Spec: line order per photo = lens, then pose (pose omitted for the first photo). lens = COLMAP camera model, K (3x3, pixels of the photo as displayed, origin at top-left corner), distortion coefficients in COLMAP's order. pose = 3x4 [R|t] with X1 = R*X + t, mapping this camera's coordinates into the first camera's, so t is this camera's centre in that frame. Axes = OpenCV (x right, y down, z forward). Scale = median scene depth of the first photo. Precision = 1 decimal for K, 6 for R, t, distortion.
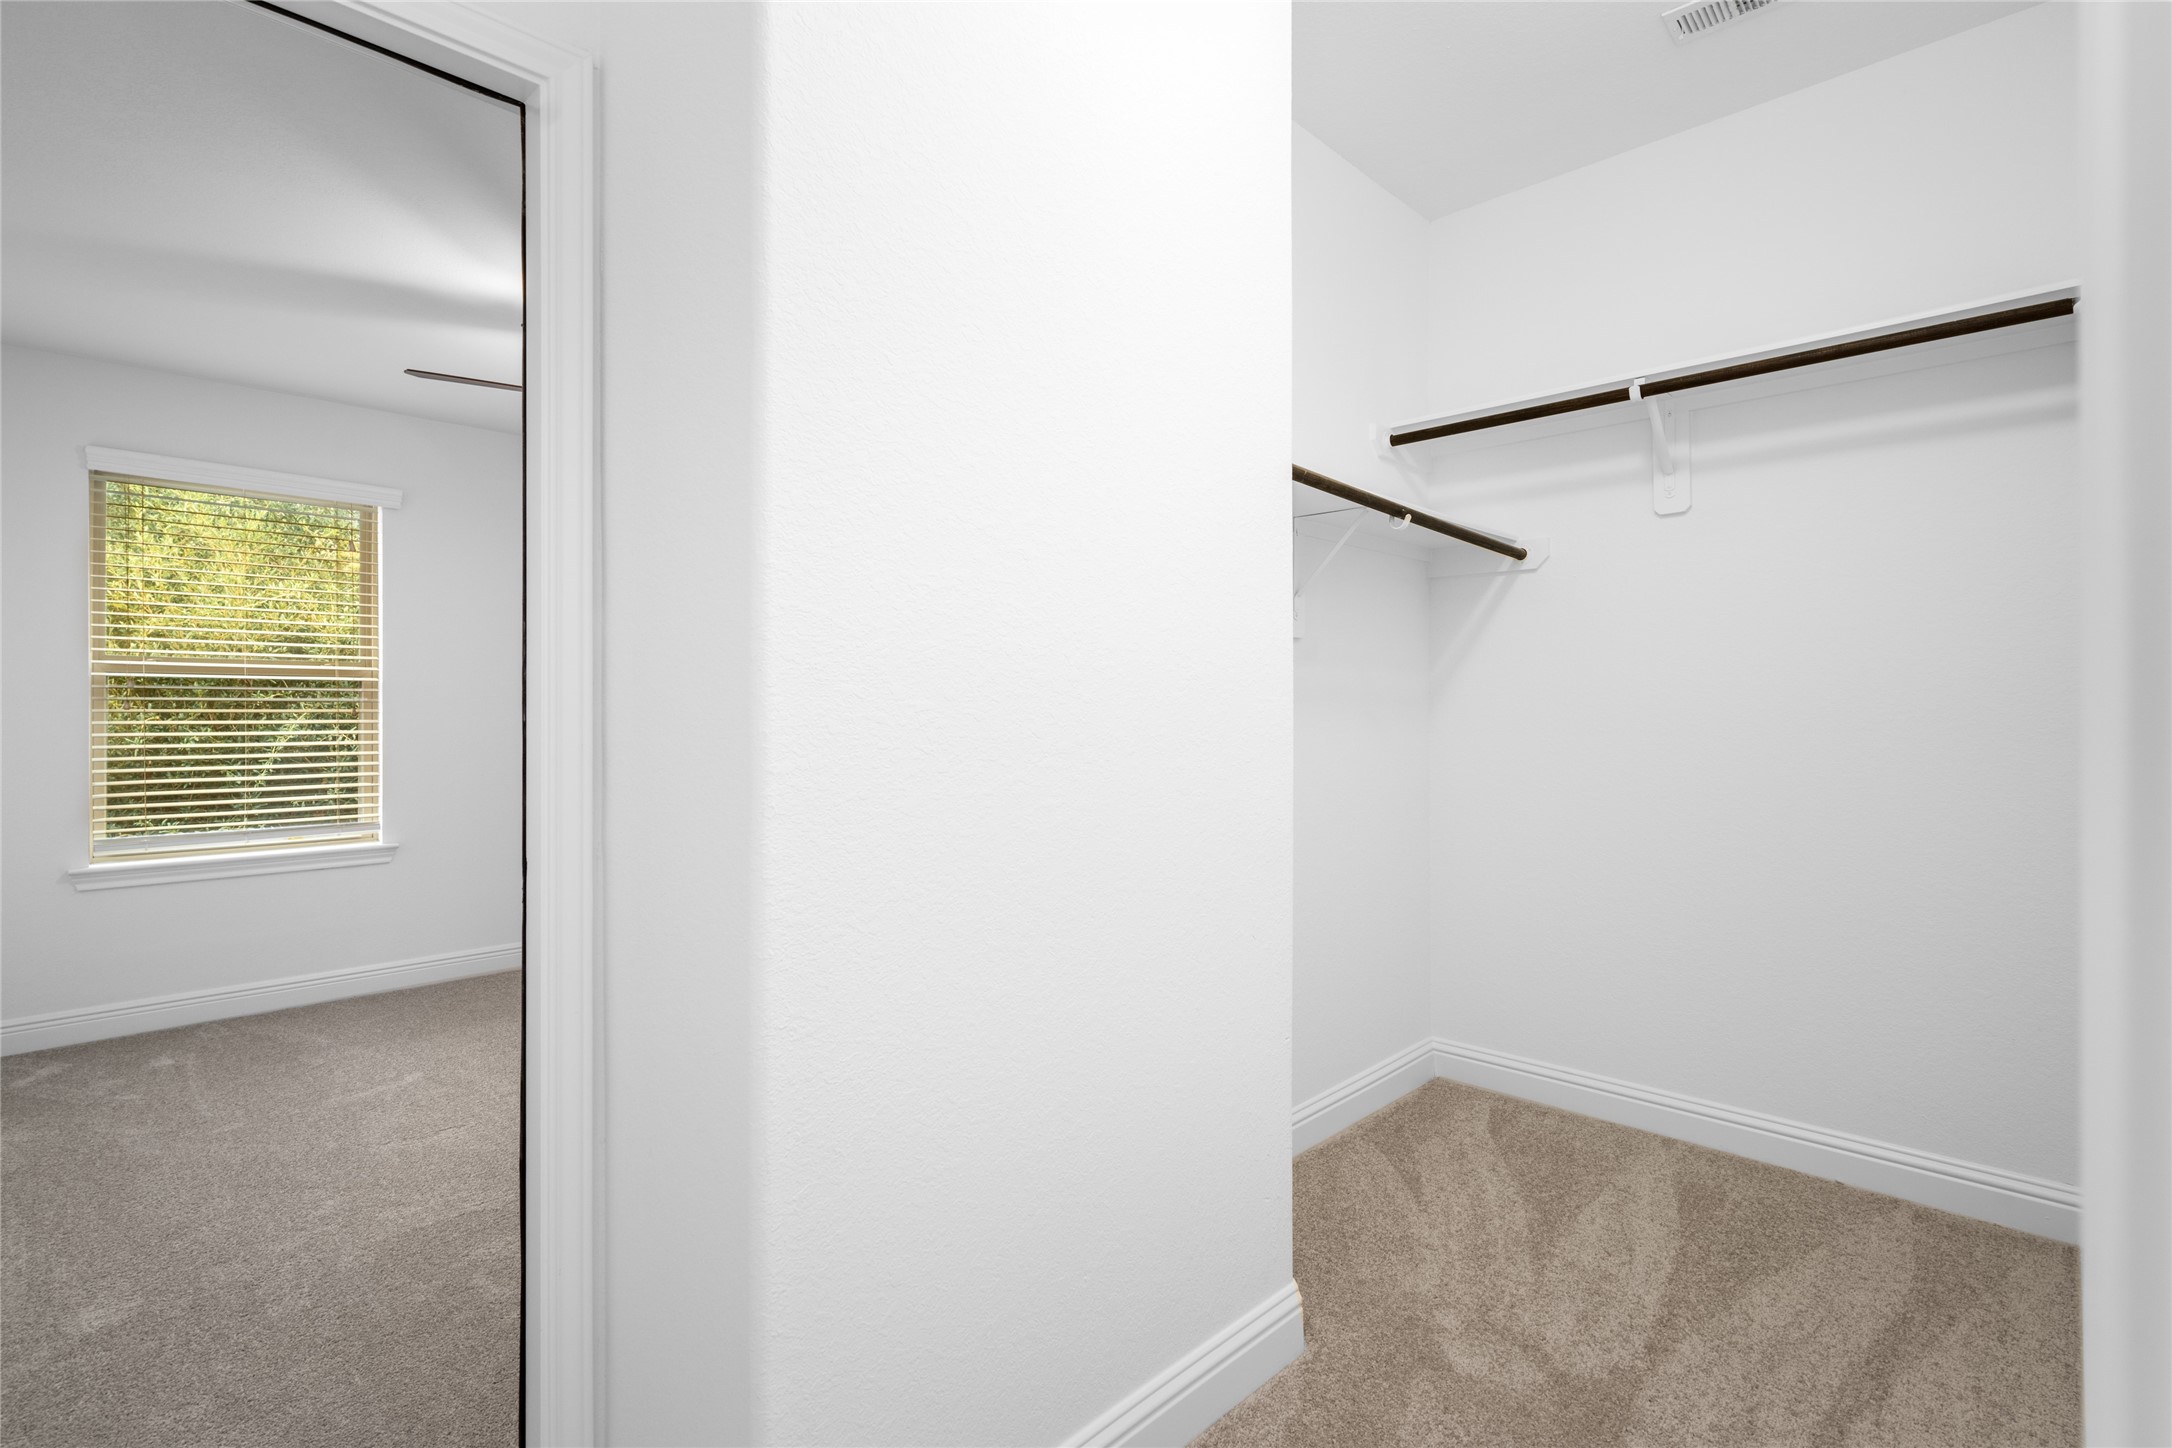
lens RADIAL K [[1022.3, 0, 1050.9], [0, 1022.3, 699.4], [0, 0, 1]] dist [0.000573, 0.000024]
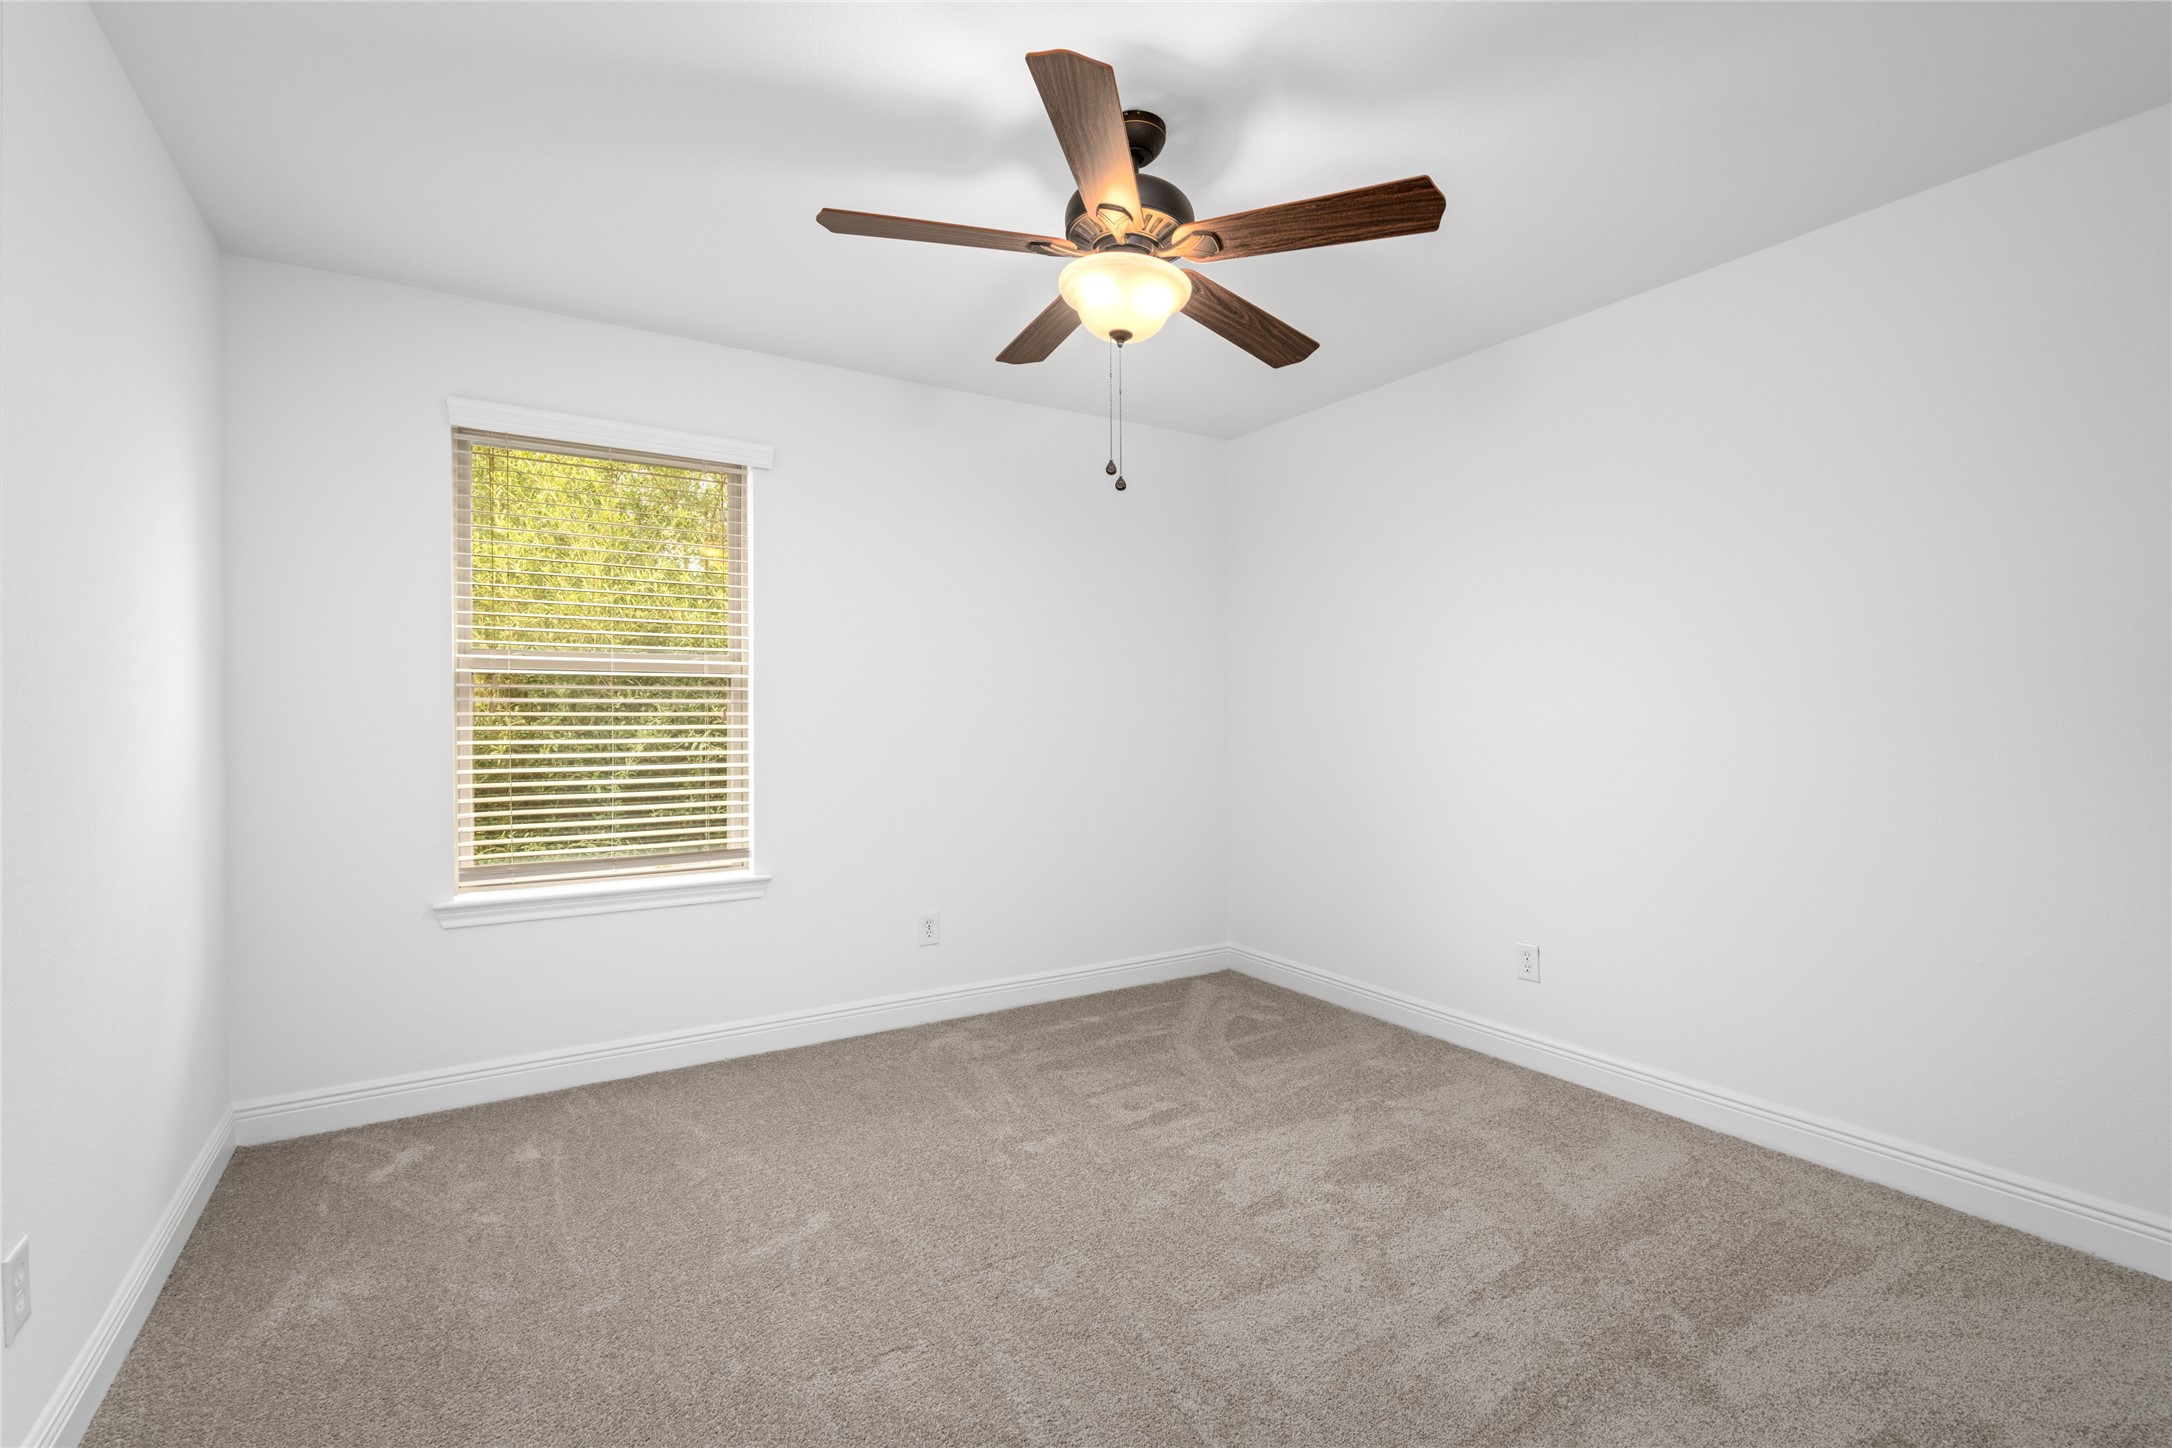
lens RADIAL K [[1022.3, 0, 1050.9], [0, 1022.3, 699.4], [0, 0, 1]] dist [0.000573, 0.000024]
pose [[0.969346, -0.004628, -0.245654, -0.229495], [0.004056, 0.999988, -0.002837, 0.002828], [0.245664, 0.001754, 0.969353, 0.272268]]
